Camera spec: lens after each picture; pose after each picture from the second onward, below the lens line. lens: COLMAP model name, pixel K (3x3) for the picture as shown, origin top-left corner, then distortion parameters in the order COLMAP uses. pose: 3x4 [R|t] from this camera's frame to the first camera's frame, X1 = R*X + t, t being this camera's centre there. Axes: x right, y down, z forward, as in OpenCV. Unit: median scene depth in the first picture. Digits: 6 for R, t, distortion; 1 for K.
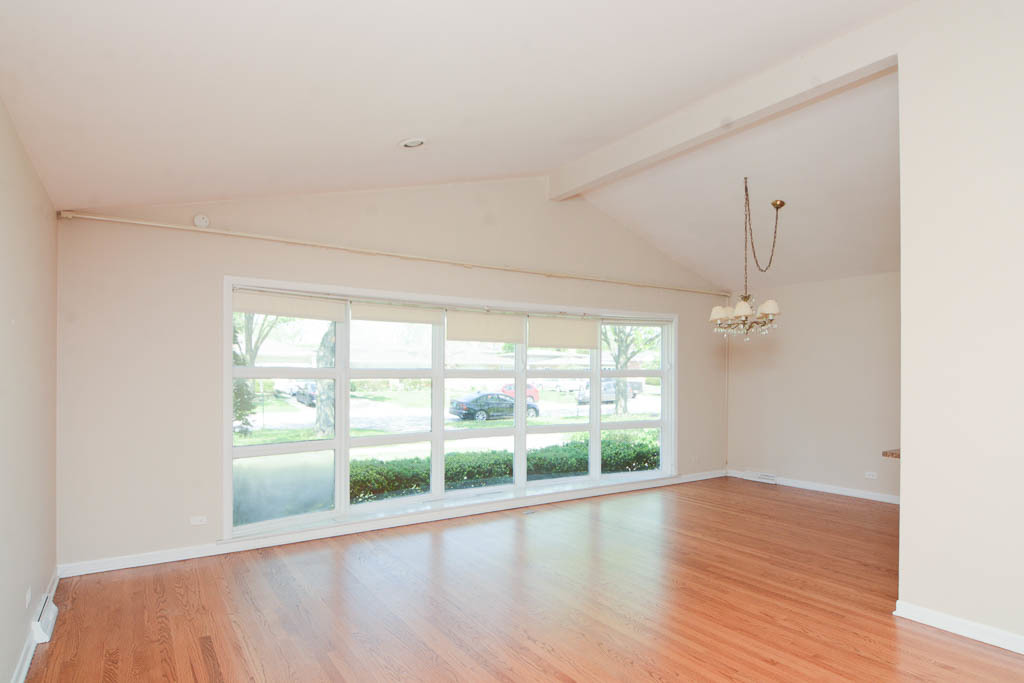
lens RADIAL K [[541.1, 0, 506.4], [0, 541.1, 337.2], [0, 0, 1]] dist [-0.015255, -0.001199]
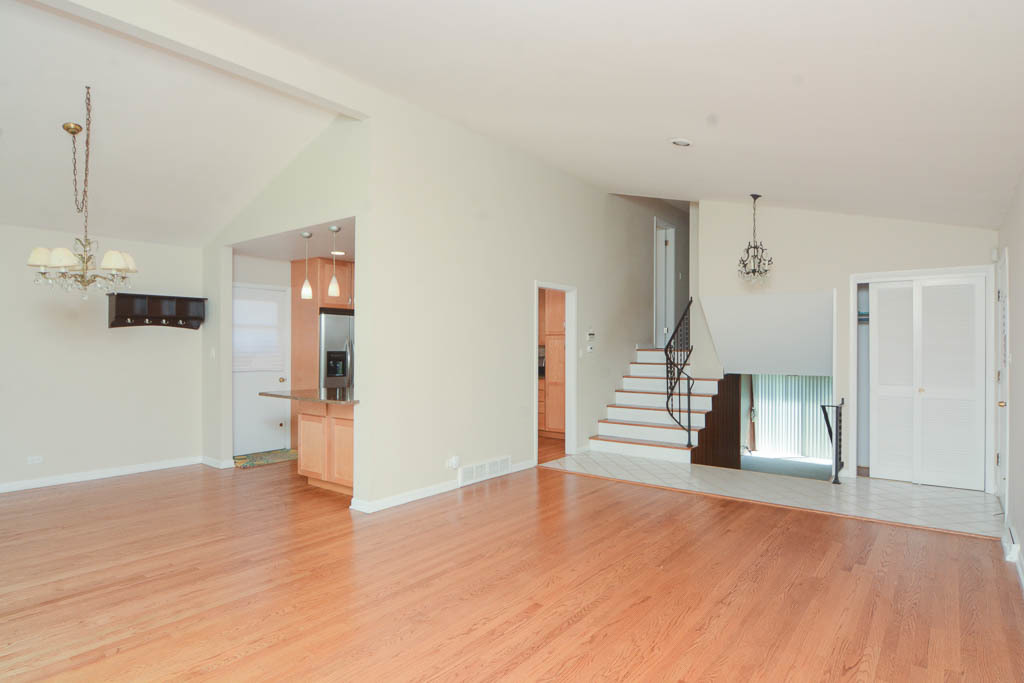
lens RADIAL K [[541.1, 0, 506.4], [0, 541.1, 337.2], [0, 0, 1]] dist [-0.015255, -0.001199]
pose [[-0.262527, 0.000346, 0.964925, -0.517933], [-0.061885, 0.997935, -0.017194, 0.038528], [-0.962938, -0.064228, -0.261963, 0.724000]]
